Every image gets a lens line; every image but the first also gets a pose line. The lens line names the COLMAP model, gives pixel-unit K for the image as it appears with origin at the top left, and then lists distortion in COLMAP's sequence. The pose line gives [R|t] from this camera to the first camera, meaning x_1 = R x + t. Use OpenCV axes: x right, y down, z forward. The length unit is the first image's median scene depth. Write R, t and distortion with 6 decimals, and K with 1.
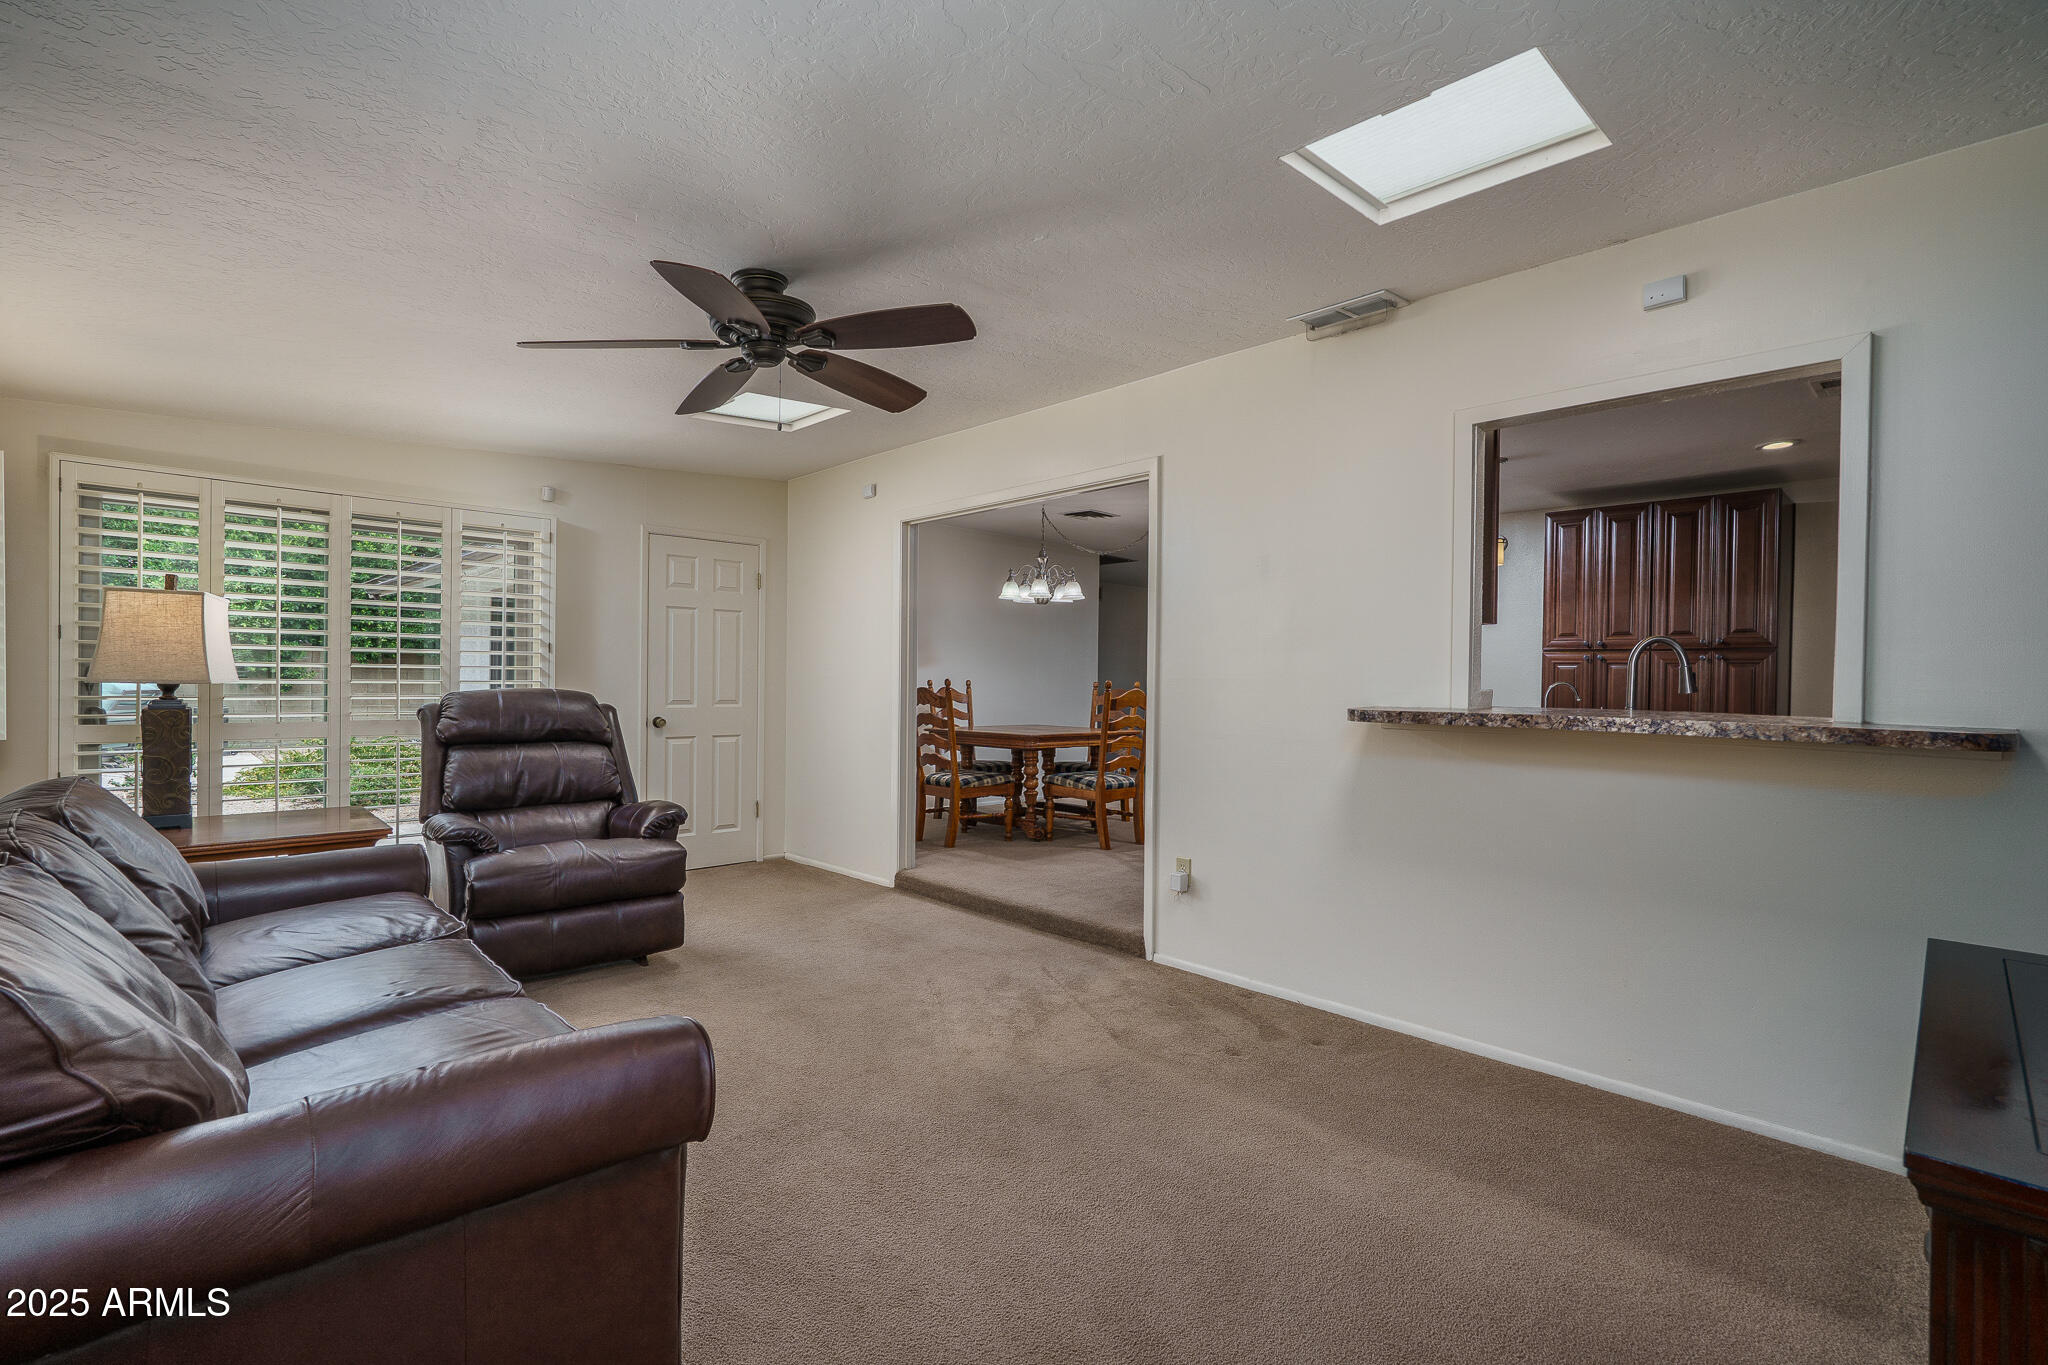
lens RADIAL K [[924.5, 0, 1024.0], [0, 924.5, 682.5], [0, 0, 1]] dist [-0.000680, -0.000134]
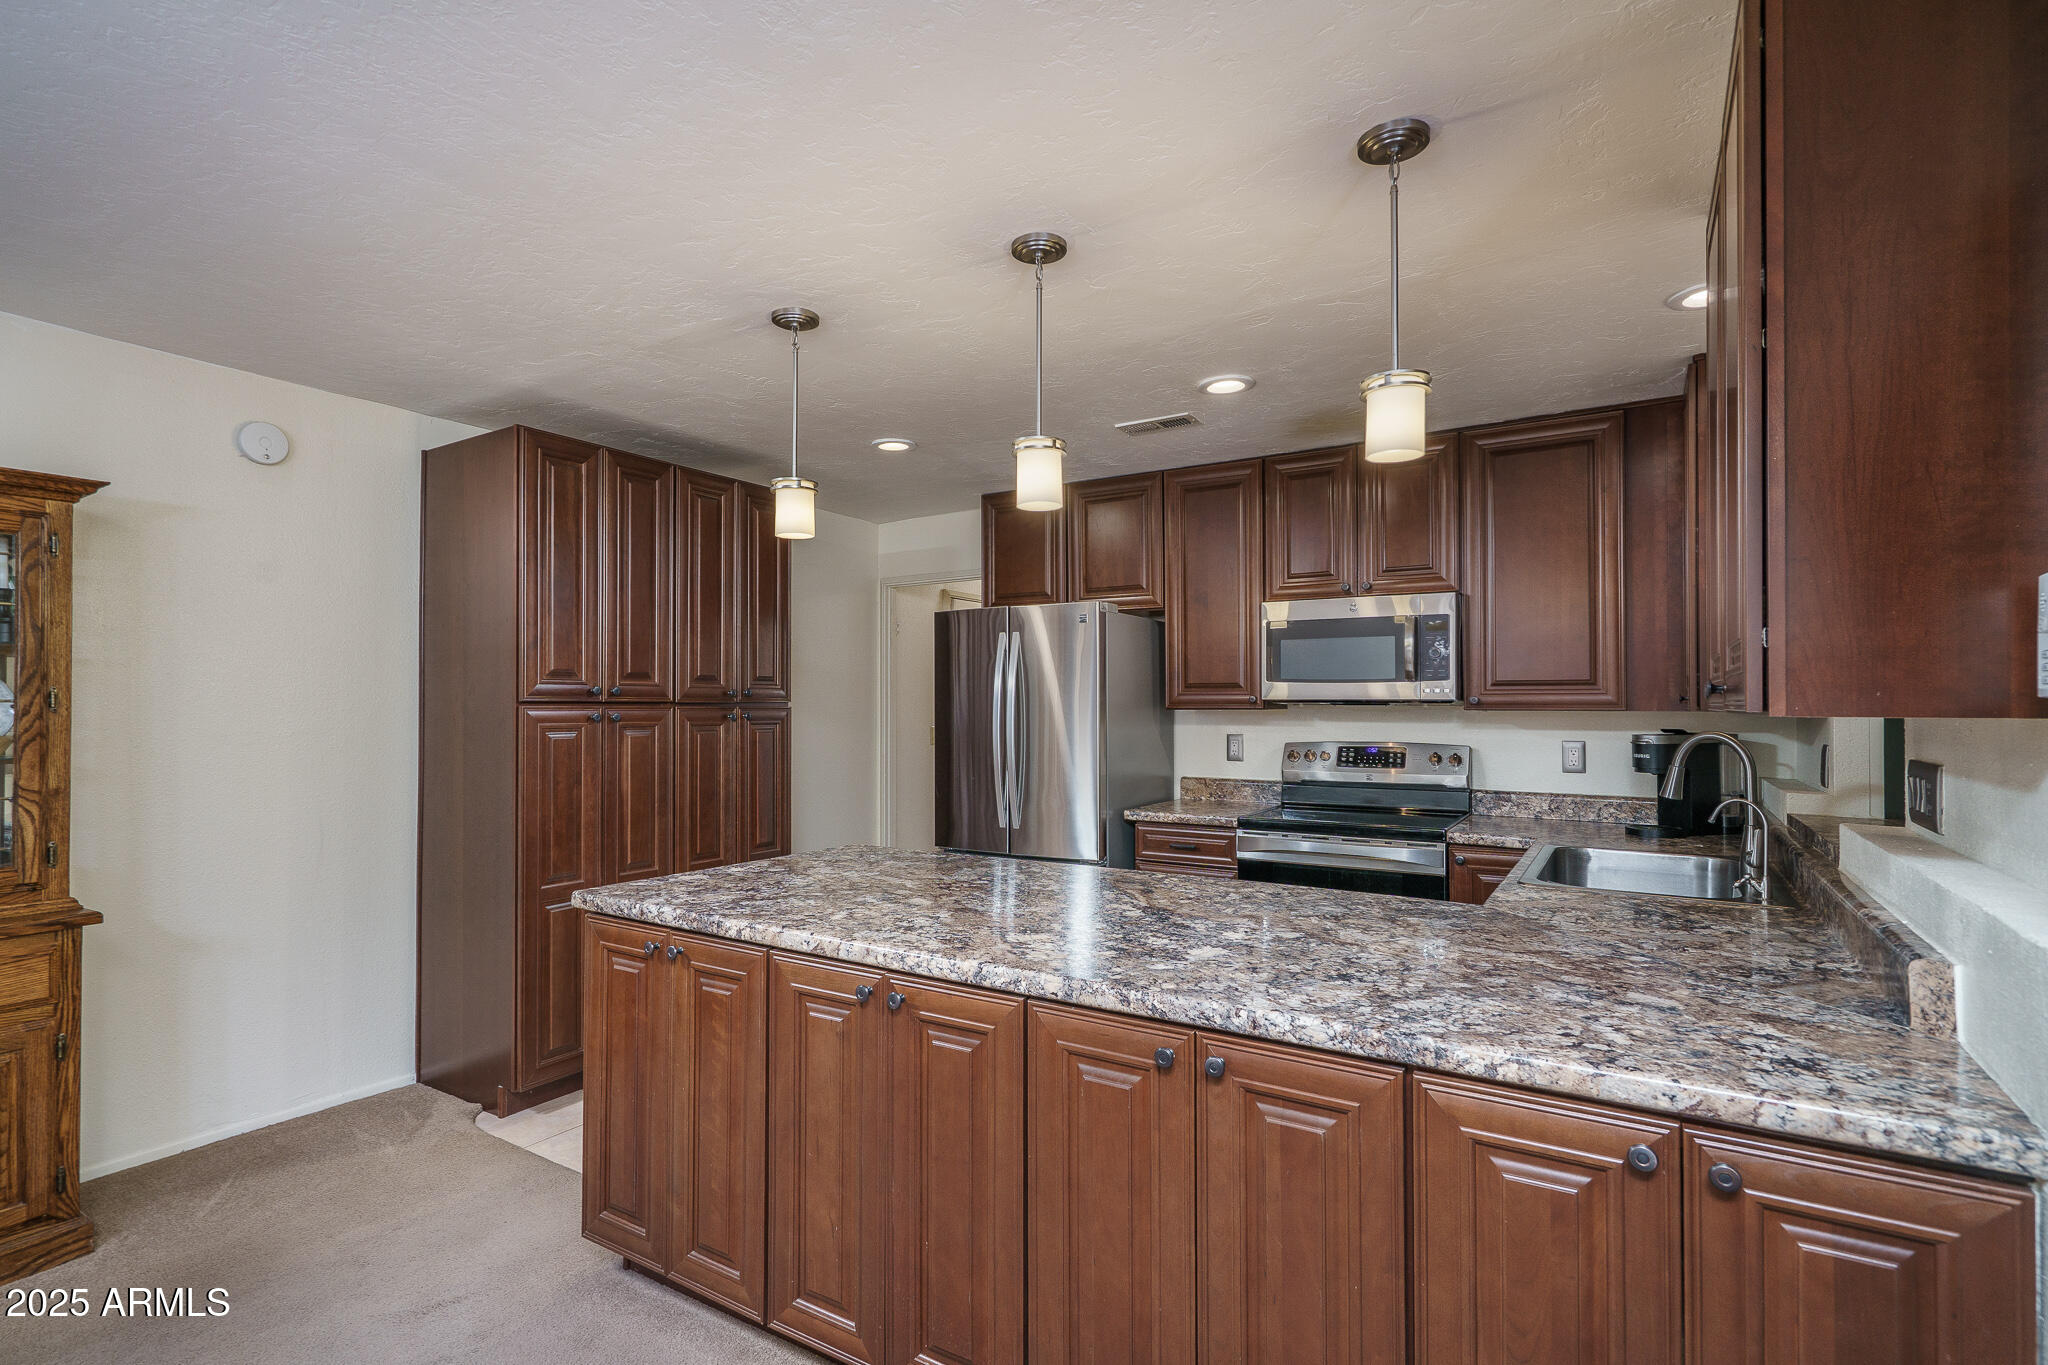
lens RADIAL K [[985.2, 0, 1021.2], [0, 985.2, 691.1], [0, 0, 1]] dist [0.010332, -0.009754]
pose [[-0.240807, 0.000269, 0.970573, -0.010354], [0.000599, 1.000000, -0.000128, -0.039236], [-0.970573, 0.000551, -0.240807, 0.854847]]
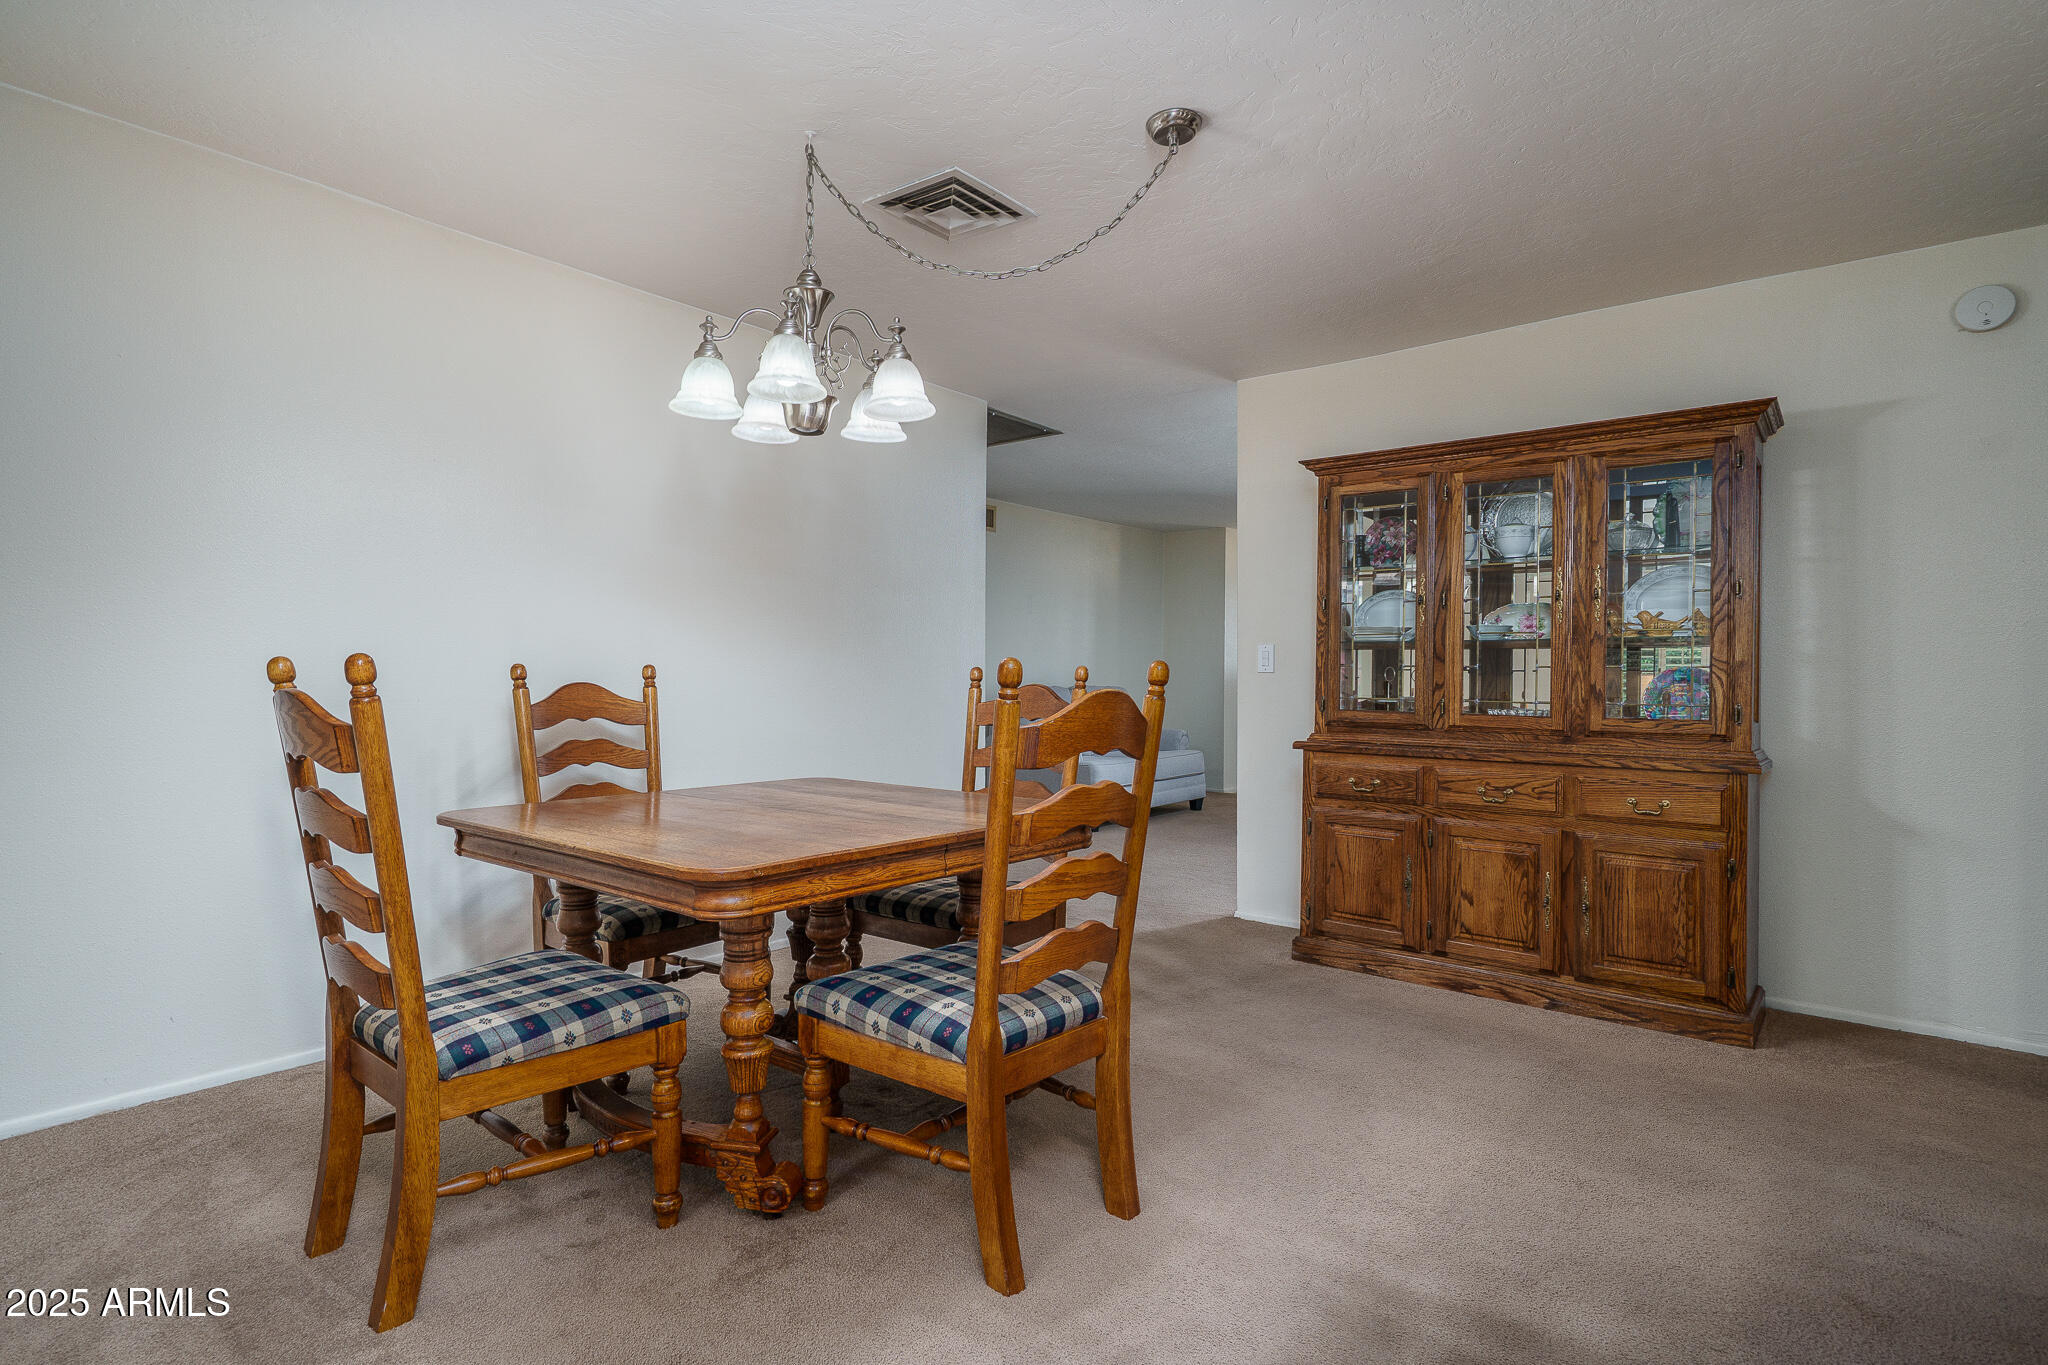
lens RADIAL K [[985.2, 0, 1021.2], [0, 985.2, 691.1], [0, 0, 1]] dist [0.010332, -0.009754]
pose [[0.993881, -0.008590, 0.110122, 0.061061], [0.006729, 0.999828, 0.017258, 0.002498], [-0.110251, -0.016411, 0.993768, 0.698074]]
